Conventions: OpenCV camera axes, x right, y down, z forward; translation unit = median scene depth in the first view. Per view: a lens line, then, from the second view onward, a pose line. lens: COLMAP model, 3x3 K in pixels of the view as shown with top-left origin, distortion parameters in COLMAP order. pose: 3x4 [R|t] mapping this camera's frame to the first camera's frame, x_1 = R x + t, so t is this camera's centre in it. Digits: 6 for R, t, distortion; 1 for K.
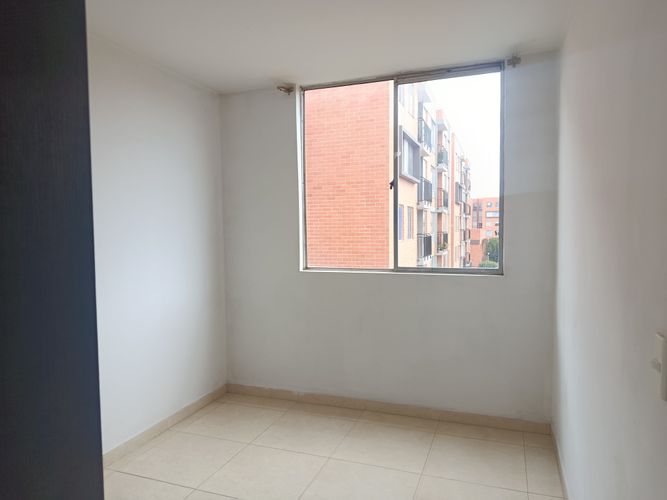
lens RADIAL K [[462.3, 0, 333.5], [0, 462.3, 250.0], [0, 0, 1]] dist [0.068972, -0.100017]
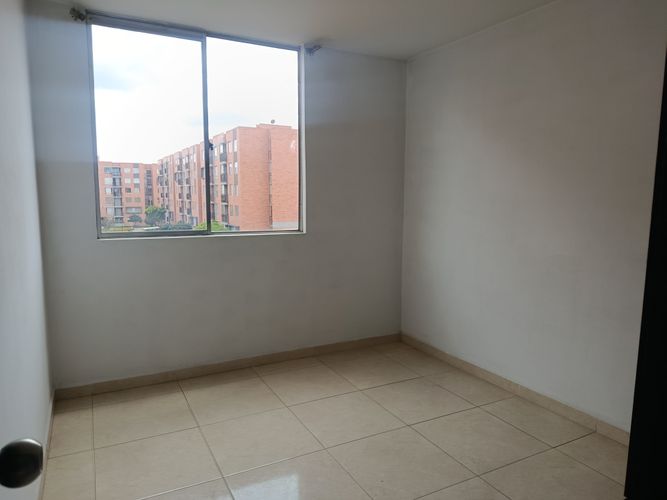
lens RADIAL K [[462.3, 0, 333.5], [0, 462.3, 250.0], [0, 0, 1]] dist [0.068972, -0.100017]
pose [[0.668216, -0.081329, 0.739508, -0.458020], [0.016620, 0.995391, 0.094453, -0.009780], [-0.743781, -0.050825, 0.666488, 0.149832]]
